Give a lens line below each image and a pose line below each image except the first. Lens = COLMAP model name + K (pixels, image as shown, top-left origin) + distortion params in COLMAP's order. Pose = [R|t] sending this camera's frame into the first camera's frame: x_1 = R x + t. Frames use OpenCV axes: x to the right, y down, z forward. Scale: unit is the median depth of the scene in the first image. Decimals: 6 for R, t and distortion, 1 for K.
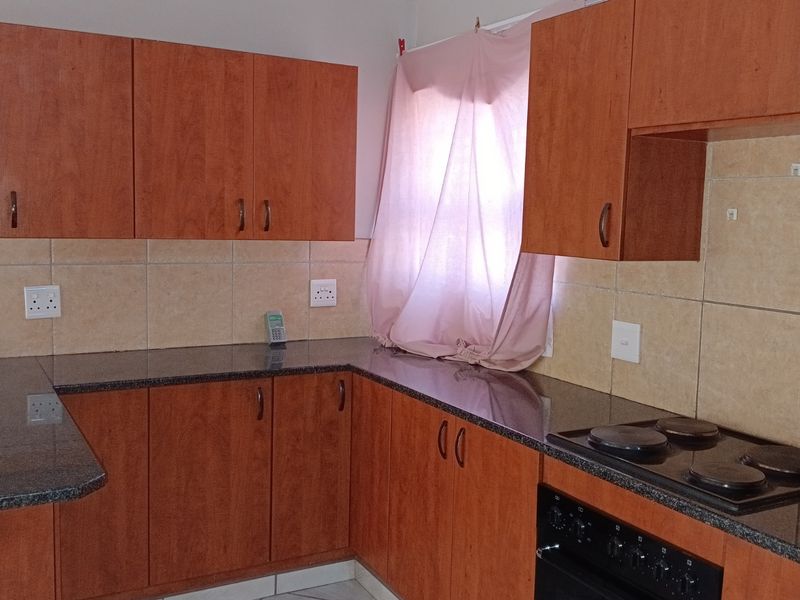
lens RADIAL K [[818.8, 0, 400.0], [0, 818.8, 300.0], [0, 0, 1]] dist [-0.008713, -0.003243]
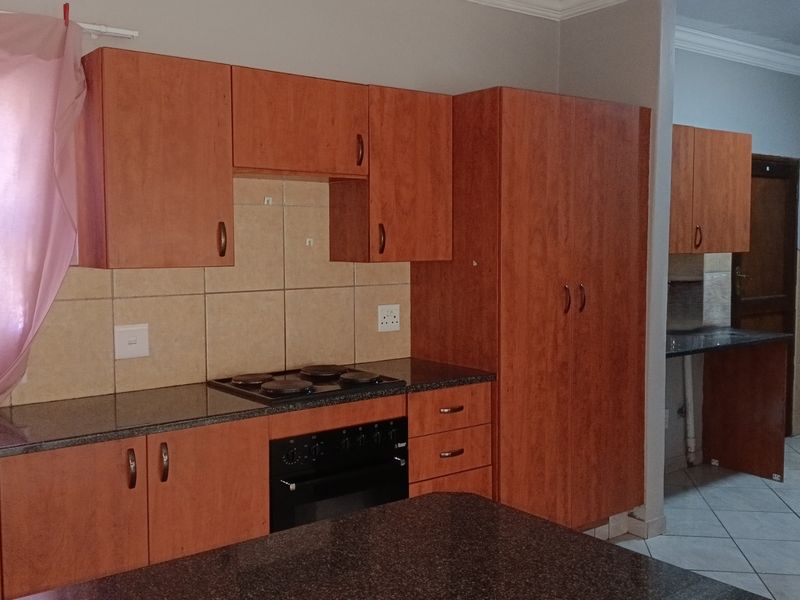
lens RADIAL K [[818.8, 0, 400.0], [0, 818.8, 300.0], [0, 0, 1]] dist [-0.008713, -0.003243]
pose [[-0.169462, -0.102643, 0.980177, -0.923052], [0.102220, 0.987367, 0.121068, -0.108653], [-0.980221, 0.120711, -0.156829, 0.818663]]
